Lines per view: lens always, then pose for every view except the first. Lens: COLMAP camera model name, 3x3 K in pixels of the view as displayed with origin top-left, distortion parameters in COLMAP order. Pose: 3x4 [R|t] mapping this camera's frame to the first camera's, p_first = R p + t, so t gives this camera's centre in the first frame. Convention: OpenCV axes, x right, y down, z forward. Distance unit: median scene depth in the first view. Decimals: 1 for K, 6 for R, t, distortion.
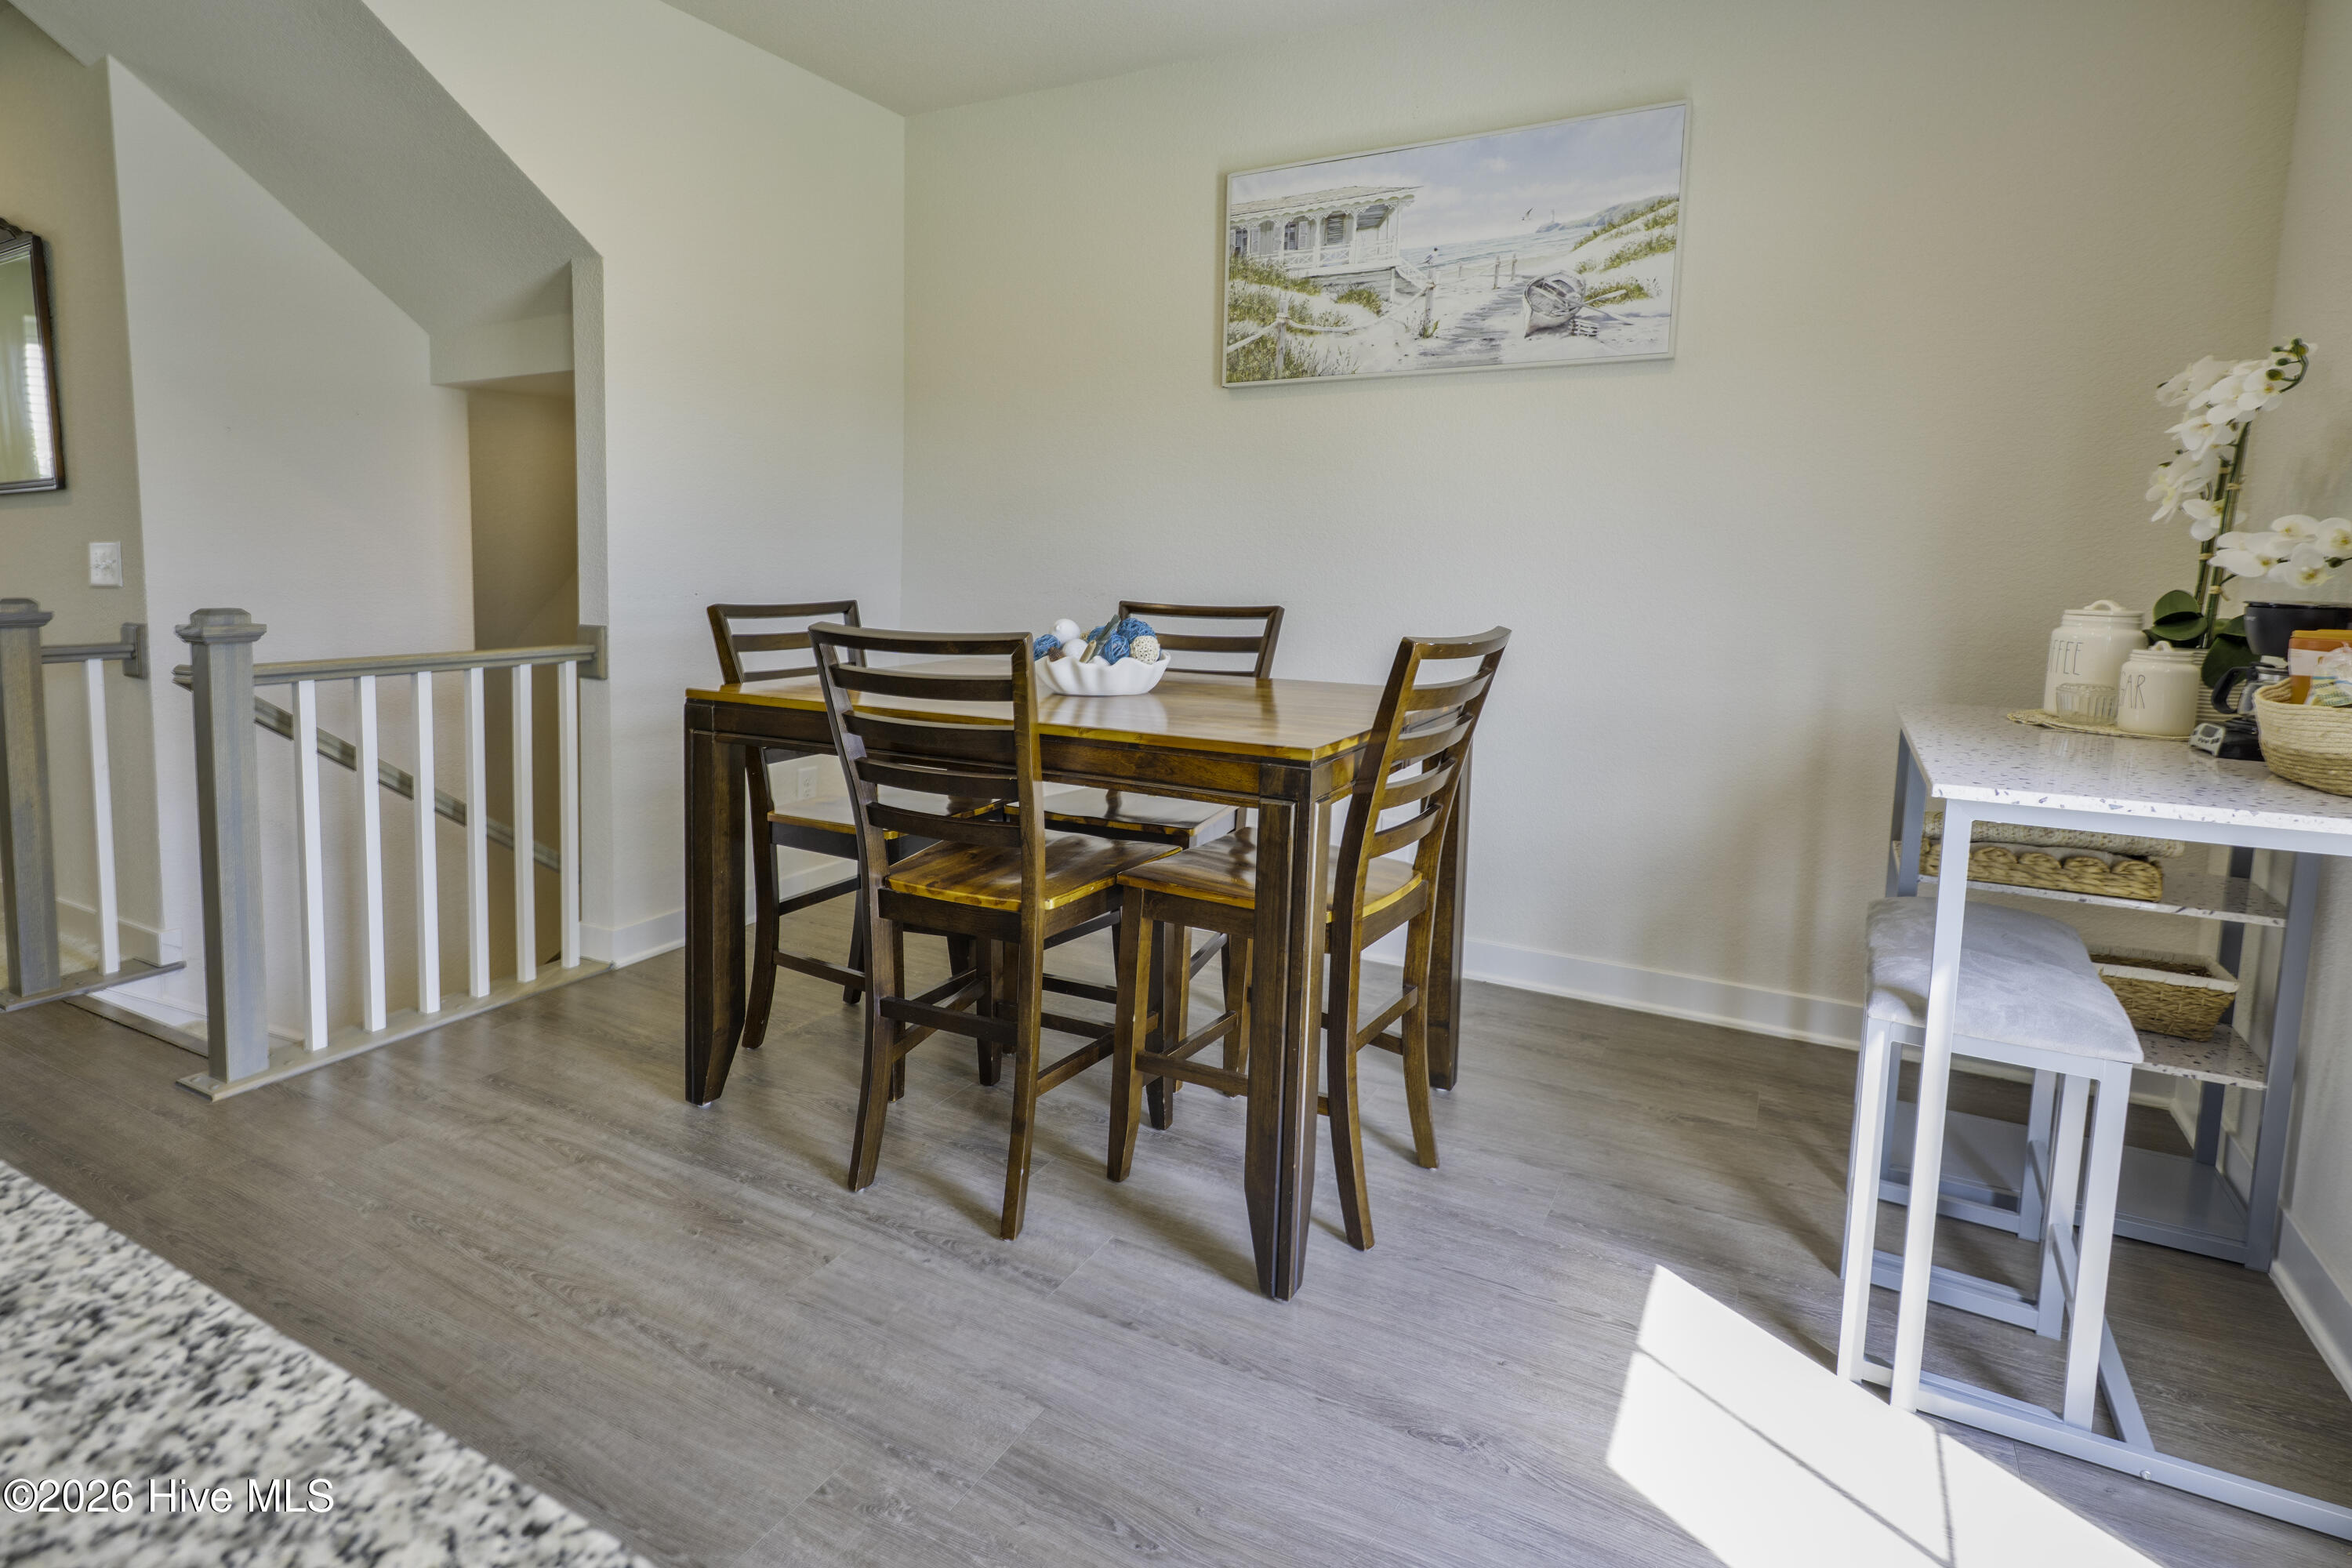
lens RADIAL K [[1187.6, 0, 1176.0], [0, 1187.6, 784.0], [0, 0, 1]] dist [-0.028219, 0.001260]
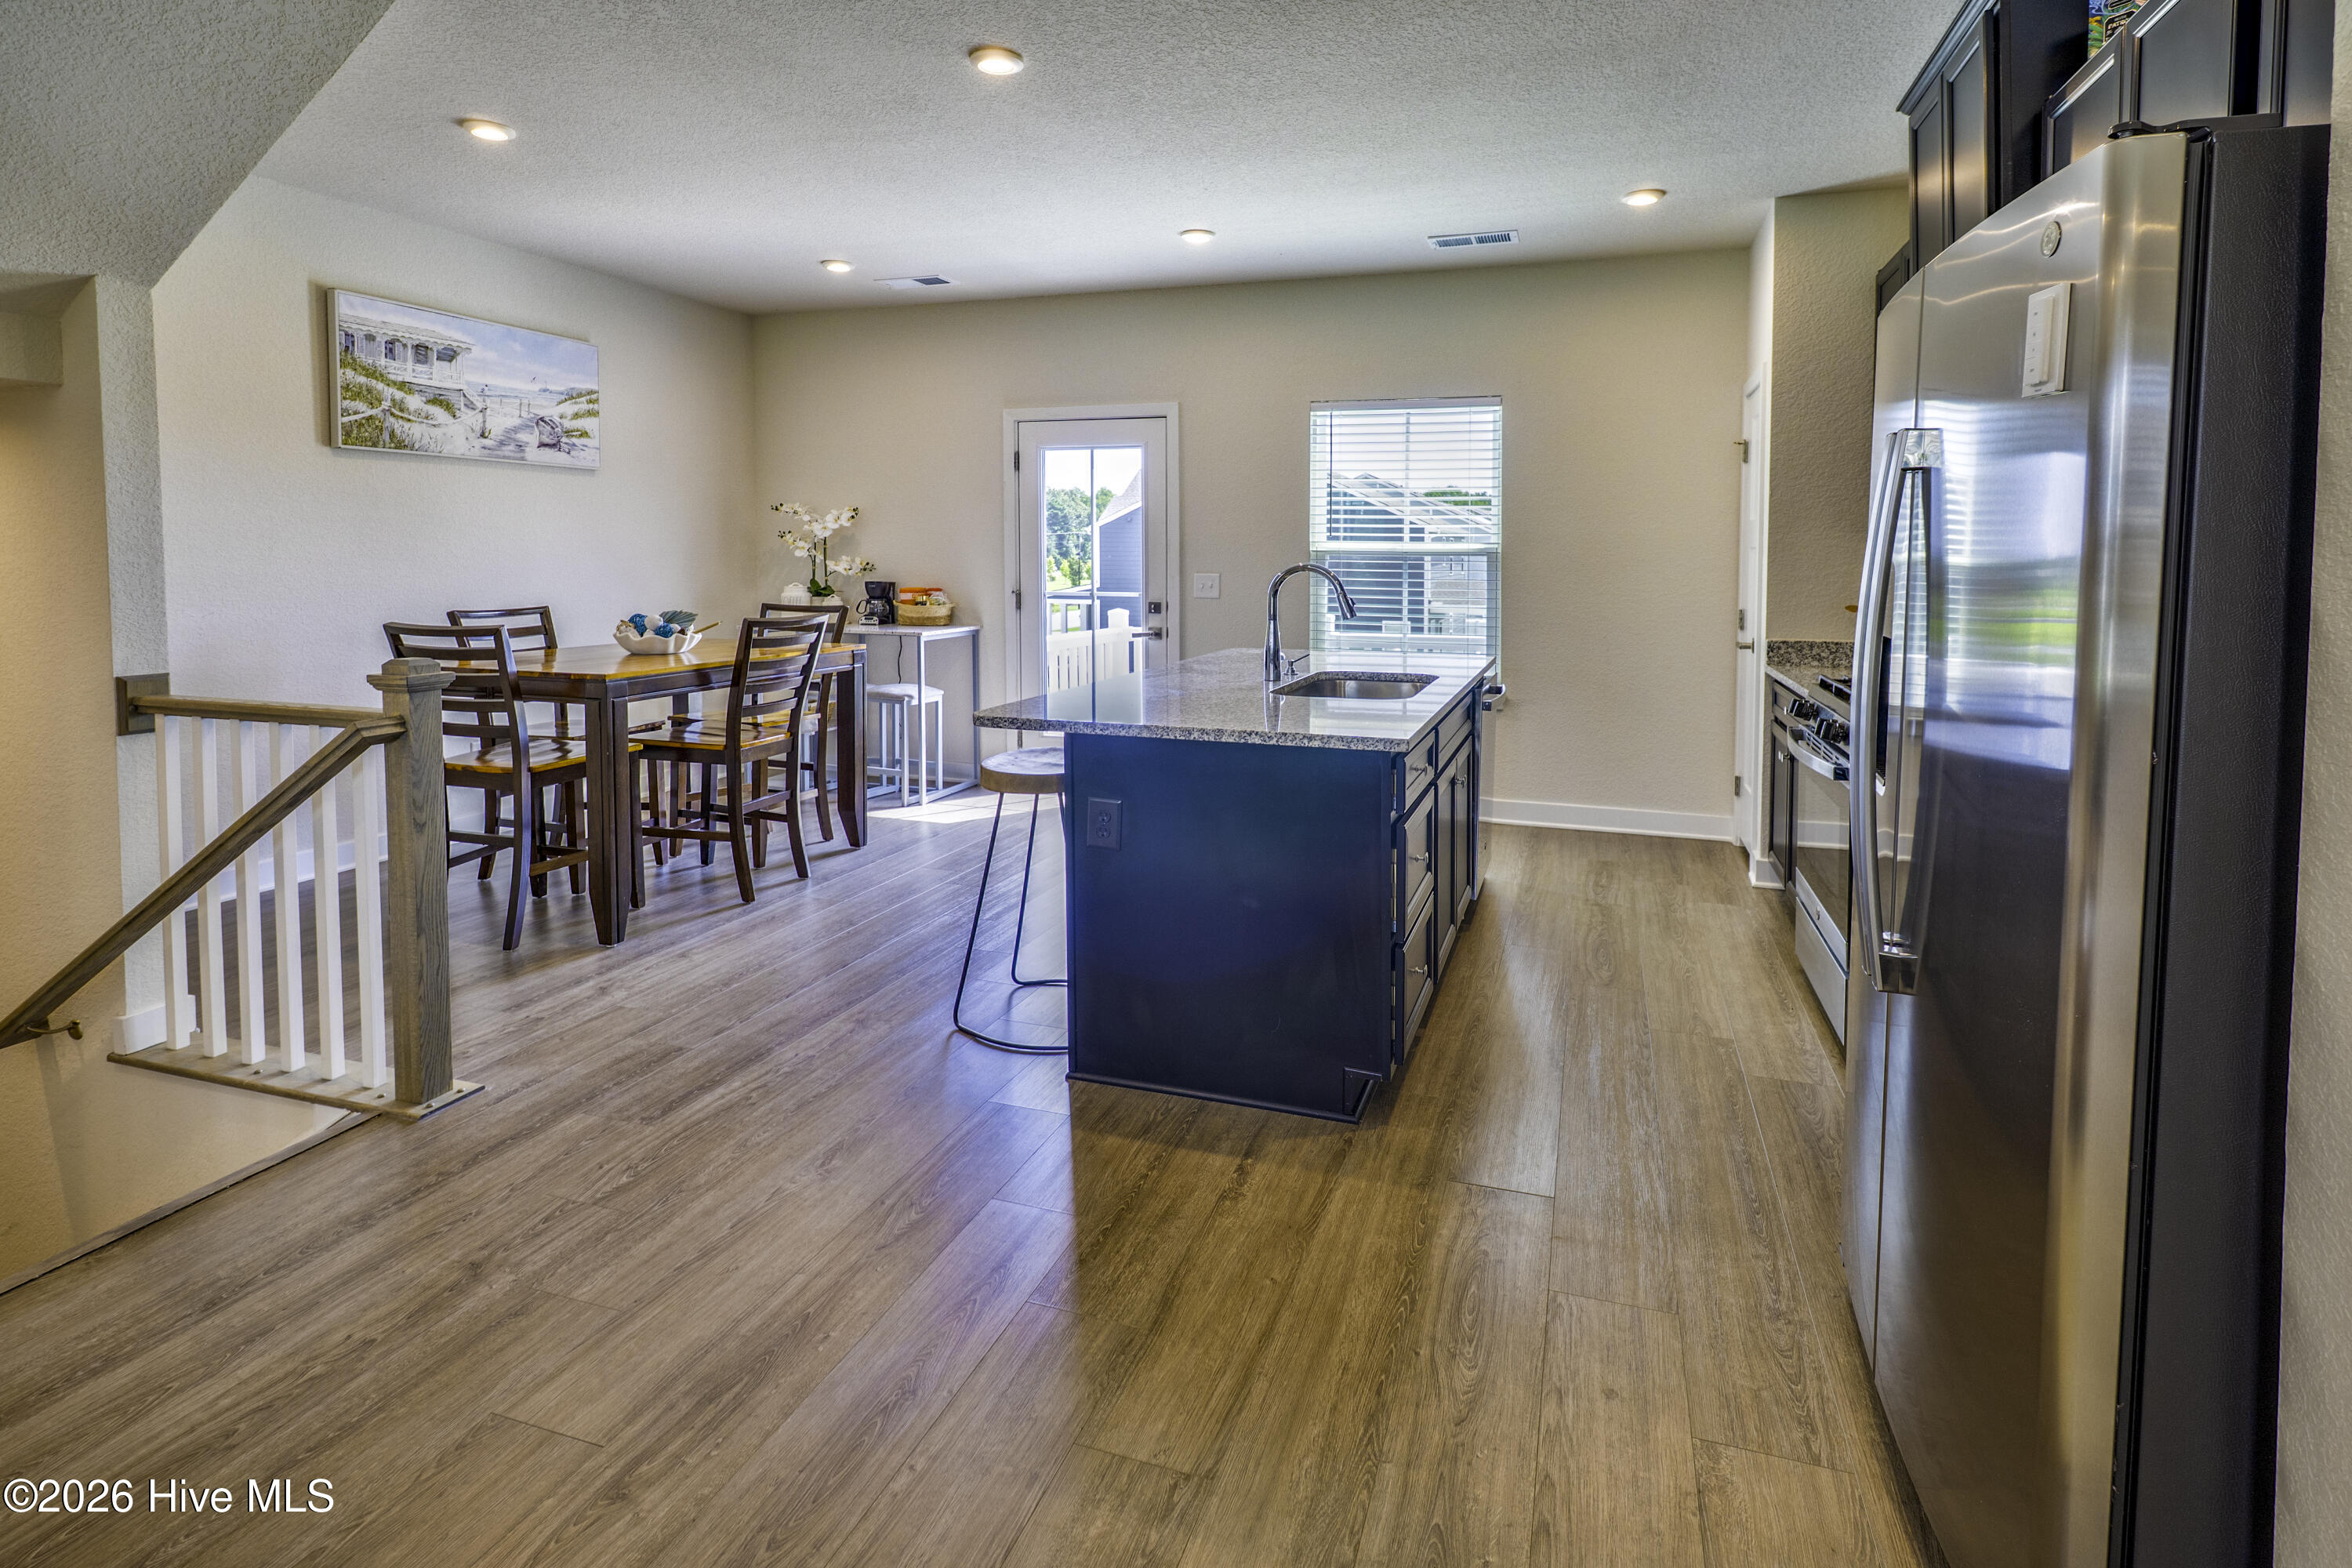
lens RADIAL K [[1187.6, 0, 1176.0], [0, 1187.6, 784.0], [0, 0, 1]] dist [-0.028219, 0.001260]
pose [[-0.171476, -0.198394, 0.965006, -1.553216], [0.167824, 0.959315, 0.227045, -0.127629], [-0.970789, 0.200884, -0.131204, 0.381021]]
